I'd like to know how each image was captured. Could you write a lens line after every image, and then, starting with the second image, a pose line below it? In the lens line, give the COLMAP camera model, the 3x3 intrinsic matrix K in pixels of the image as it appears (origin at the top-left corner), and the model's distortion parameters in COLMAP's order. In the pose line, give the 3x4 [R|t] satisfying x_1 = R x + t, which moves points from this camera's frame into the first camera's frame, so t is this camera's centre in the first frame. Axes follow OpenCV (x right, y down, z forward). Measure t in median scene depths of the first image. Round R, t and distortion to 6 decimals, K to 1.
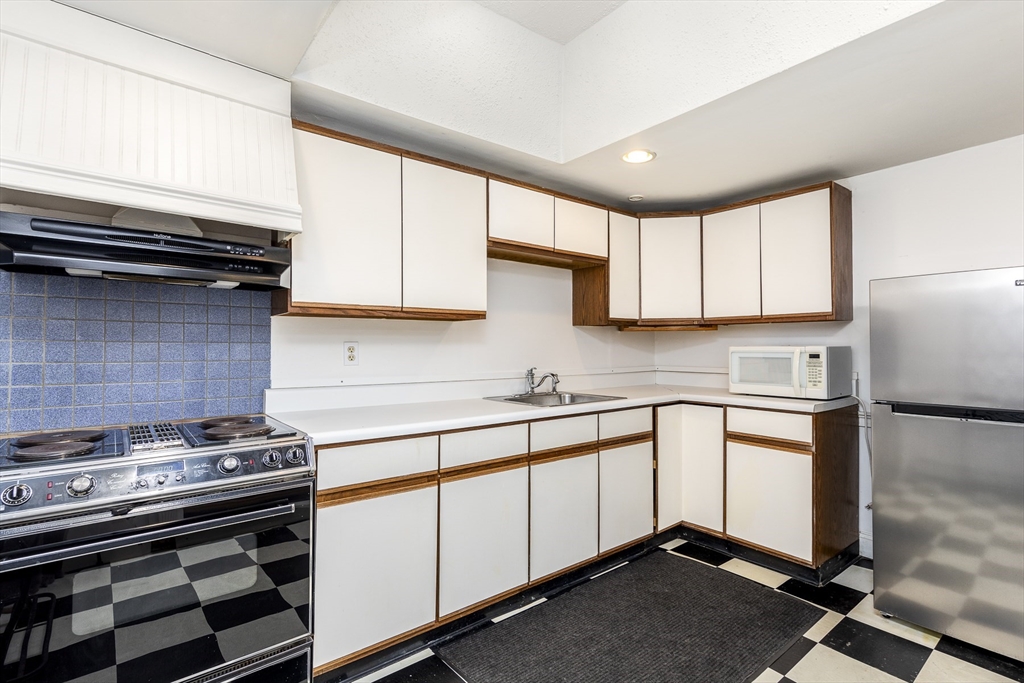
lens RADIAL K [[465.9, 0, 509.8], [0, 465.9, 346.9], [0, 0, 1]] dist [0.011282, 0.000266]
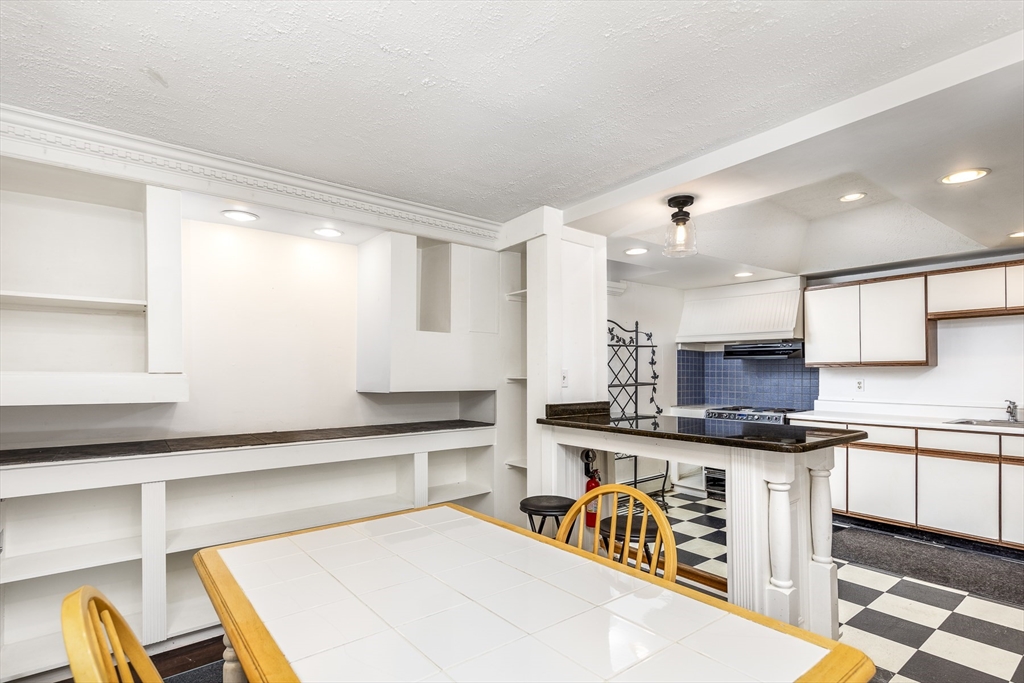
lens RADIAL K [[519.1, 0, 505.0], [0, 519.1, 368.9], [0, 0, 1]] dist [-0.001334, 0.000652]
pose [[-0.008456, -0.008197, -0.999931, 1.995160], [0.002639, 0.999963, -0.008219, -0.042907], [0.999961, -0.002709, -0.008434, -0.474428]]
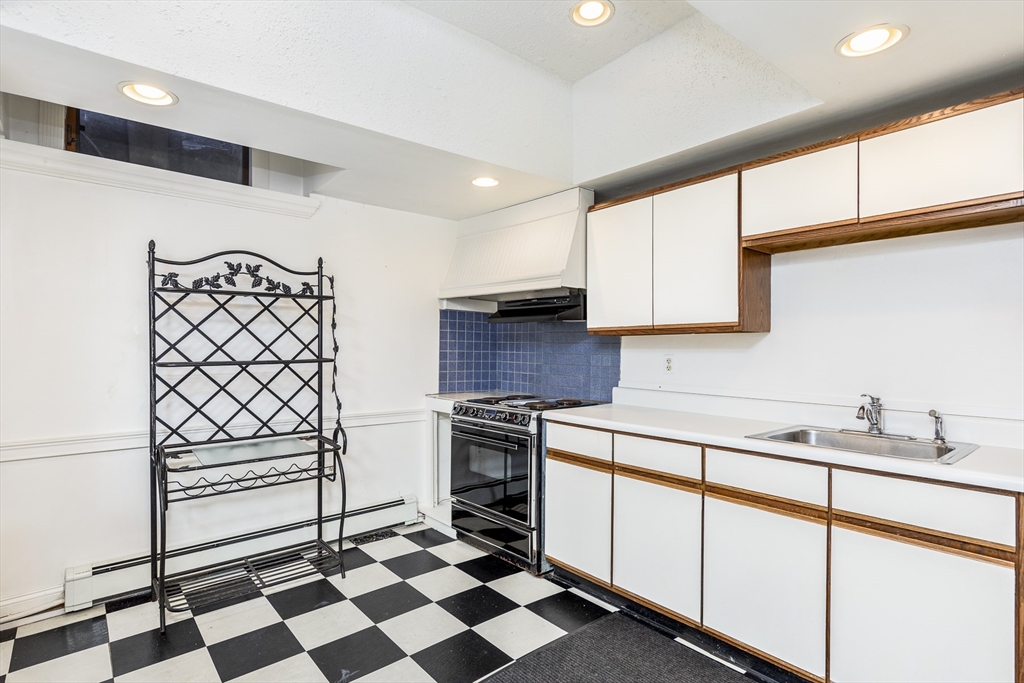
lens RADIAL K [[519.1, 0, 521.0], [0, 519.1, 348.5], [0, 0, 1]] dist [-0.001334, 0.000652]
pose [[0.053942, -0.000155, -0.998544, 1.064780], [-0.004051, 0.999992, -0.000374, -0.026510], [0.998536, 0.004066, 0.053941, 0.621216]]
